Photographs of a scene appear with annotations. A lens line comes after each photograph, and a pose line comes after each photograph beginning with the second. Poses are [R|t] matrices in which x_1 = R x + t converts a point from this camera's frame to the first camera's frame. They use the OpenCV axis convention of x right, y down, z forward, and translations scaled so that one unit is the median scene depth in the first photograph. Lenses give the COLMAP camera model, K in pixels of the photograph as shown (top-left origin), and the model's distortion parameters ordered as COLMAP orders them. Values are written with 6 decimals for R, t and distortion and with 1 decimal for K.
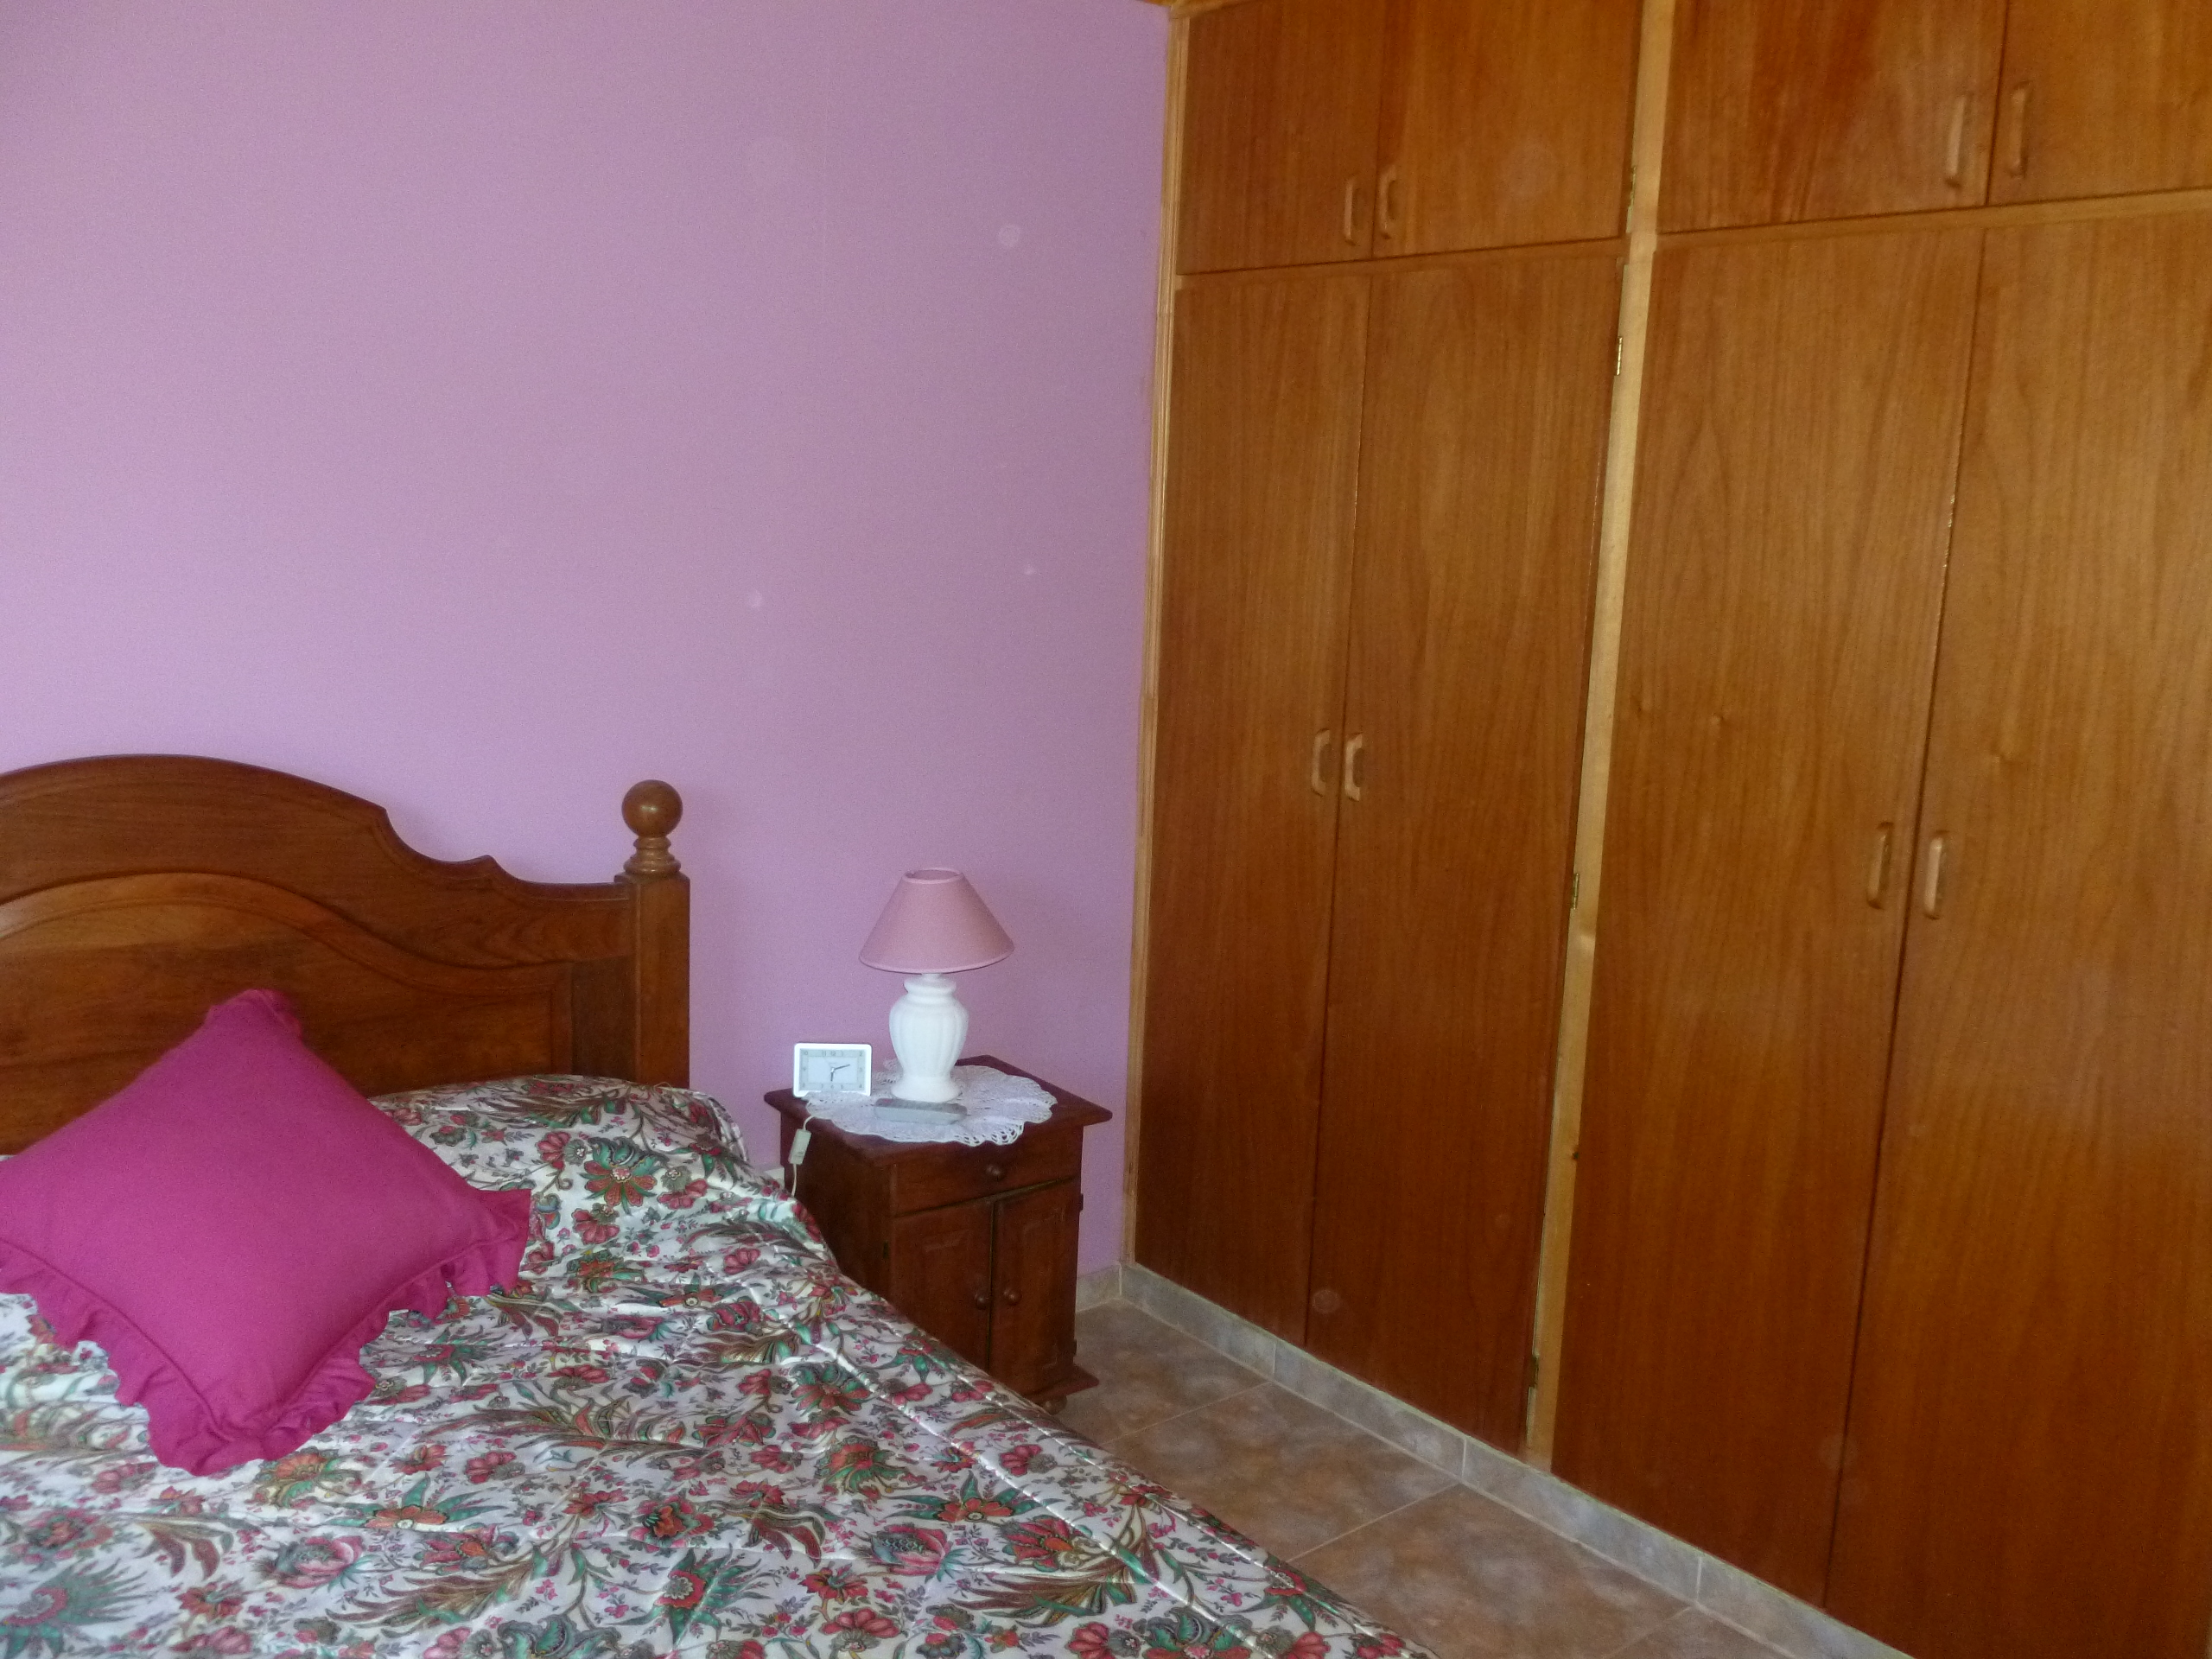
lens RADIAL K [[1887.9, 0, 1093.0], [0, 1887.9, 837.0], [0, 0, 1]] dist [-0.044433, 0.031413]
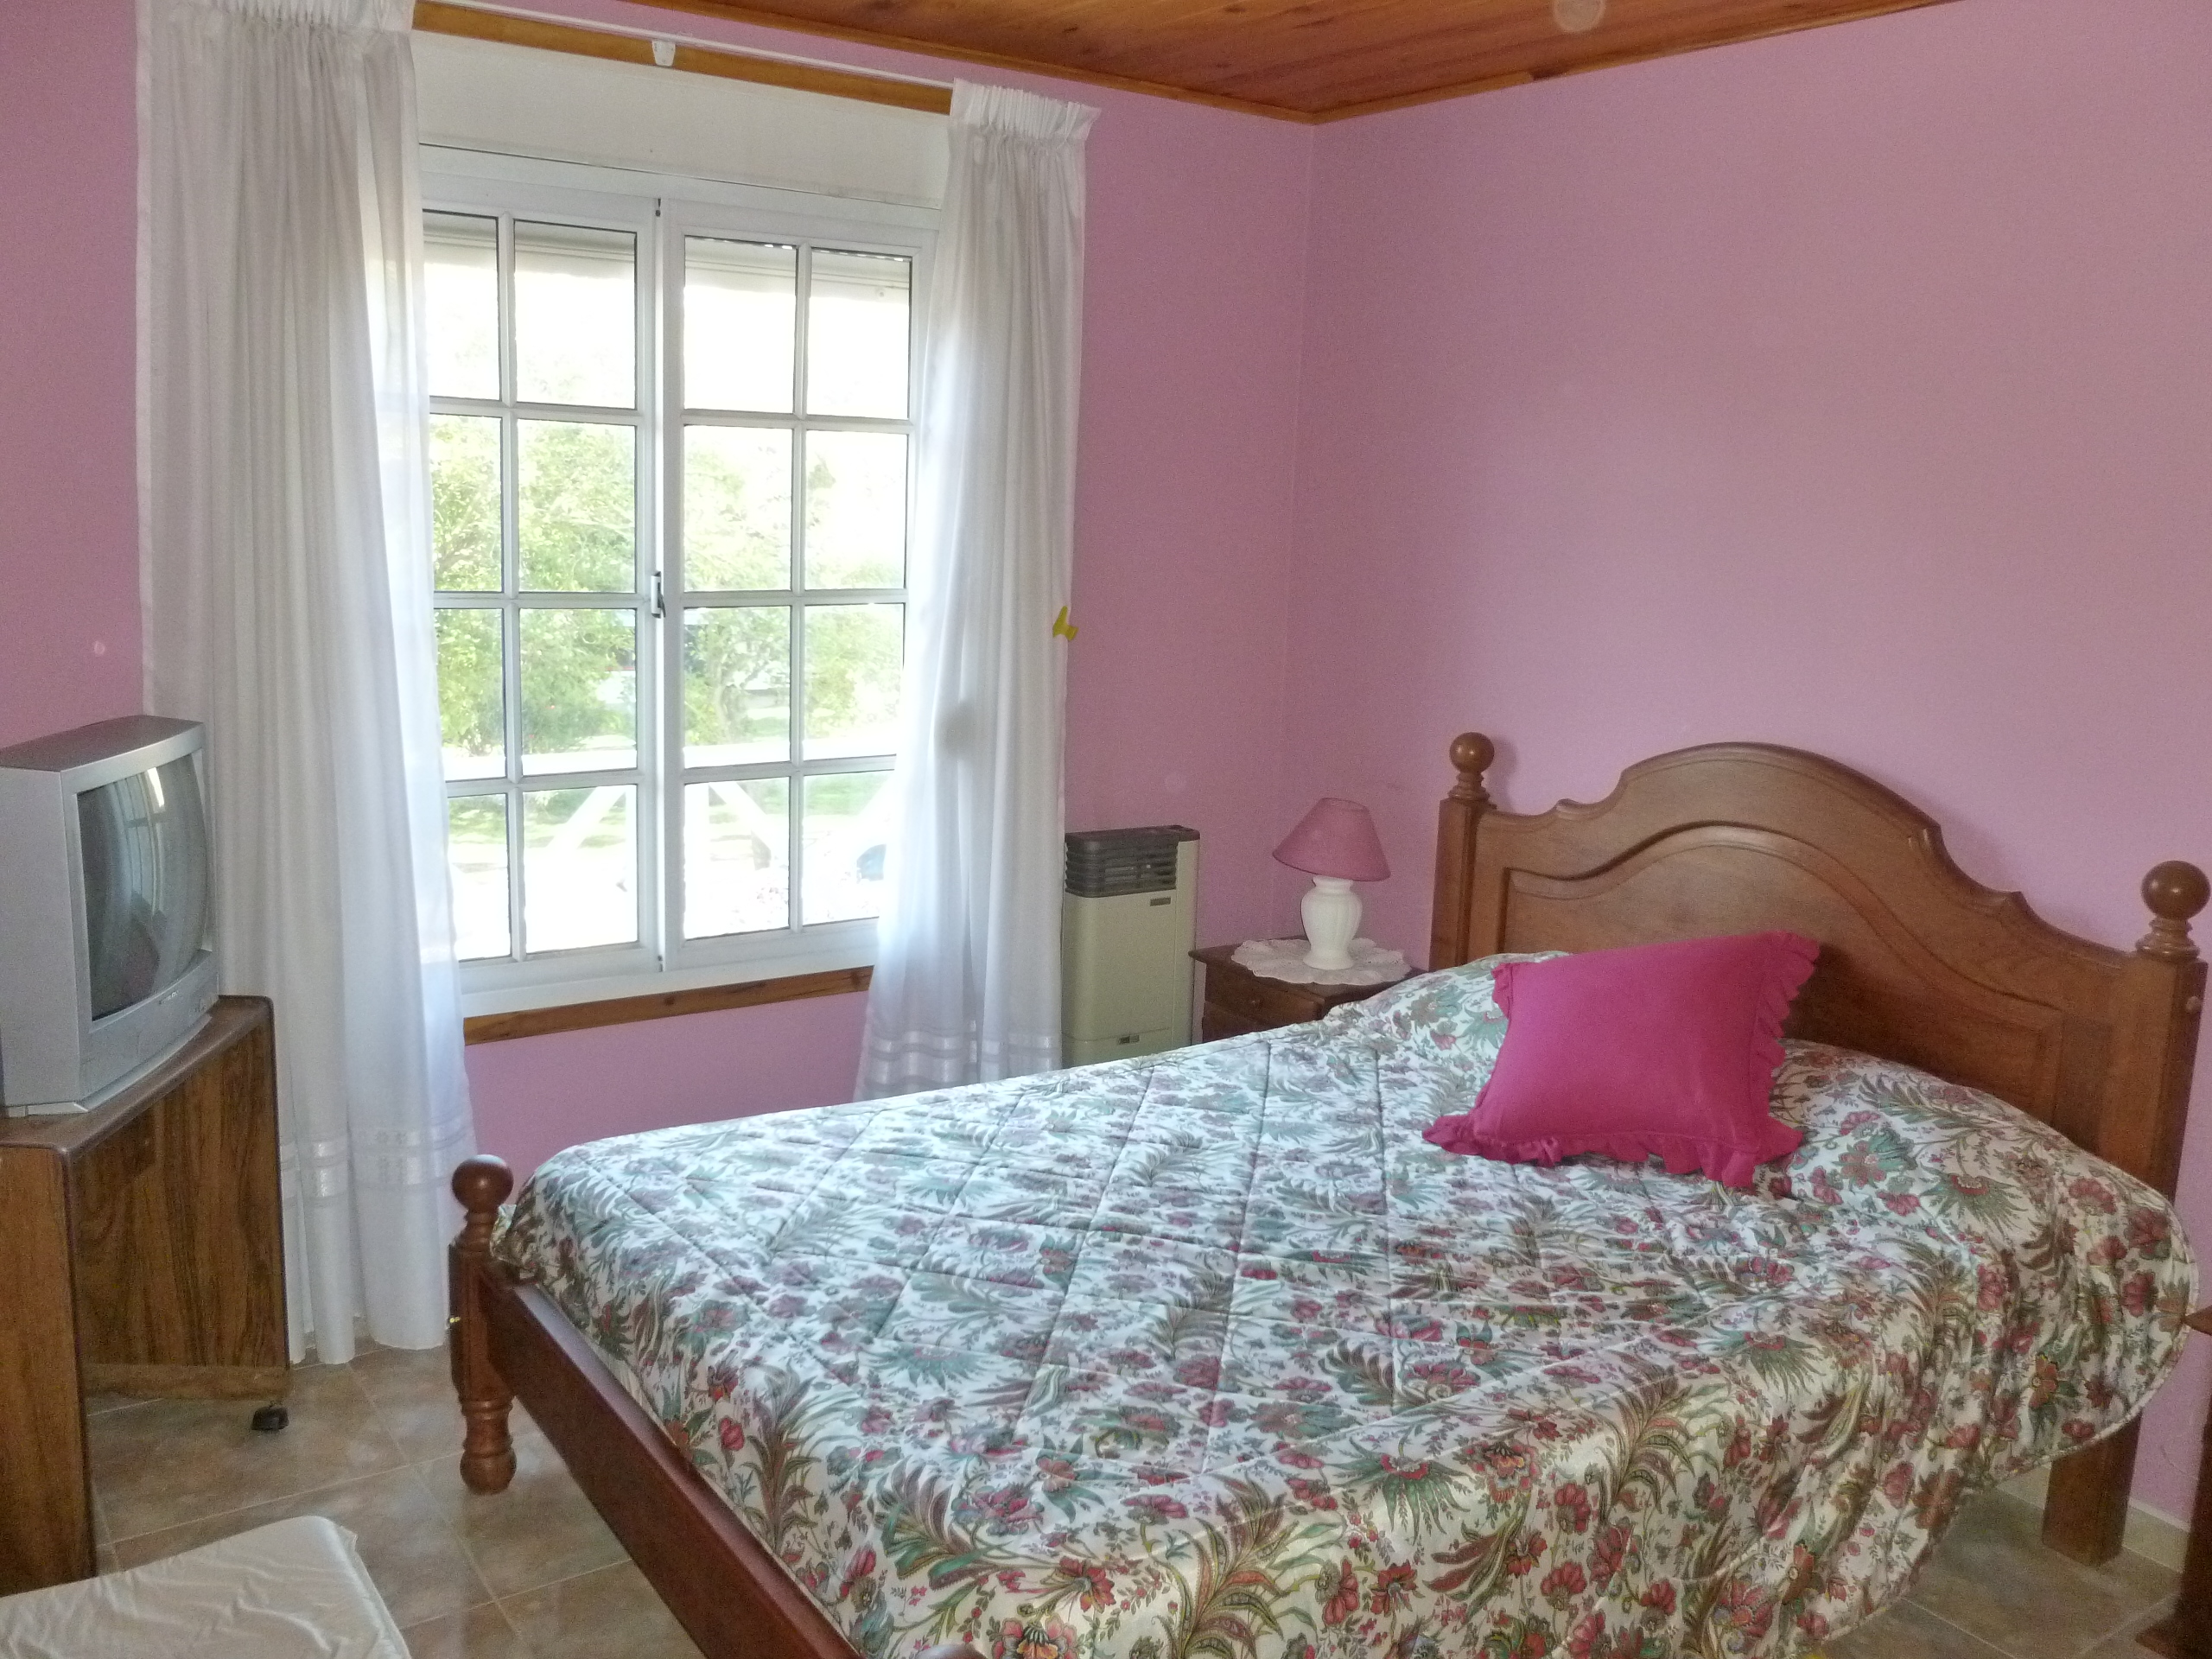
lens RADIAL K [[1887.9, 0, 1093.0], [0, 1887.9, 837.0], [0, 0, 1]] dist [-0.044433, 0.031413]
pose [[-0.107999, 0.130857, -0.985501, 1.063212], [-0.202901, 0.967532, 0.150706, -0.098654], [0.973225, 0.216235, -0.077941, 0.722807]]
